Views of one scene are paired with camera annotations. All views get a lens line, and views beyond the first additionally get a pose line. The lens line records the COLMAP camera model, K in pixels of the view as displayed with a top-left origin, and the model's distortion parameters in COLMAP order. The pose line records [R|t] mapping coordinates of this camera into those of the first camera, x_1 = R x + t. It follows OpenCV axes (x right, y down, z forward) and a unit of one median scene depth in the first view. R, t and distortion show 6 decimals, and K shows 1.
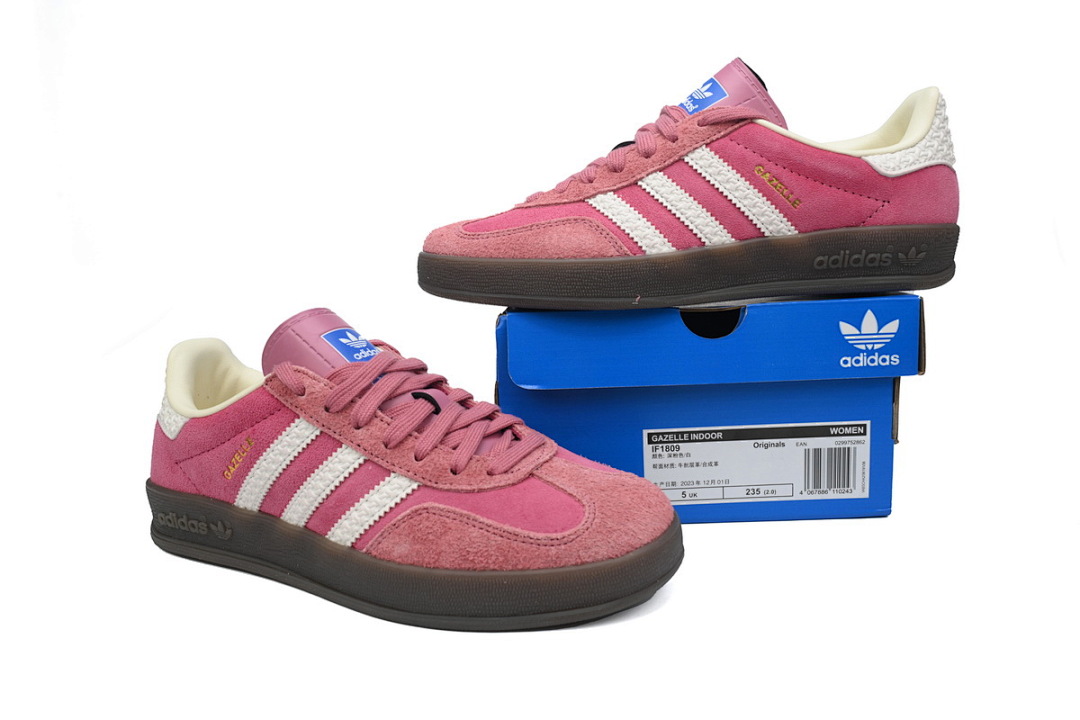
lens RADIAL K [[852.5, 0, 540.0], [0, 852.5, 360.0], [0, 0, 1]] dist [0.007097, -0.005038]
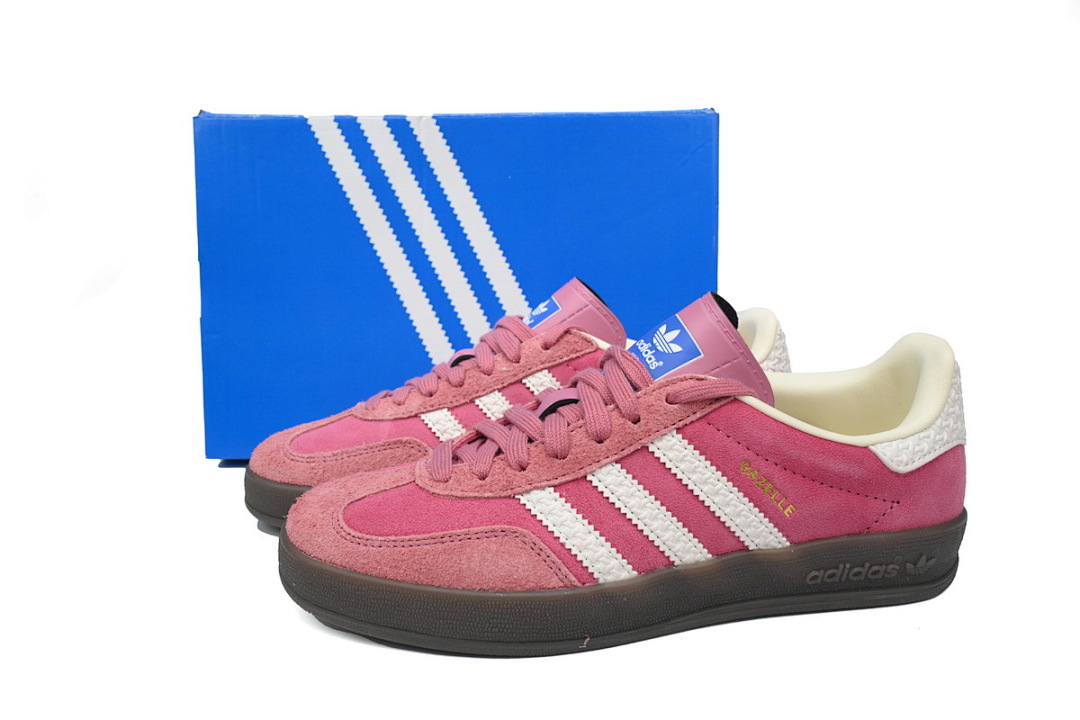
lens RADIAL K [[852.5, 0, 540.0], [0, 852.5, 360.0], [0, 0, 1]] dist [0.007097, -0.005038]
pose [[0.987237, 0.010101, 0.158937, -0.045715], [-0.015906, 0.999251, 0.035291, -0.339363], [-0.158461, -0.037368, 0.986658, 0.278214]]
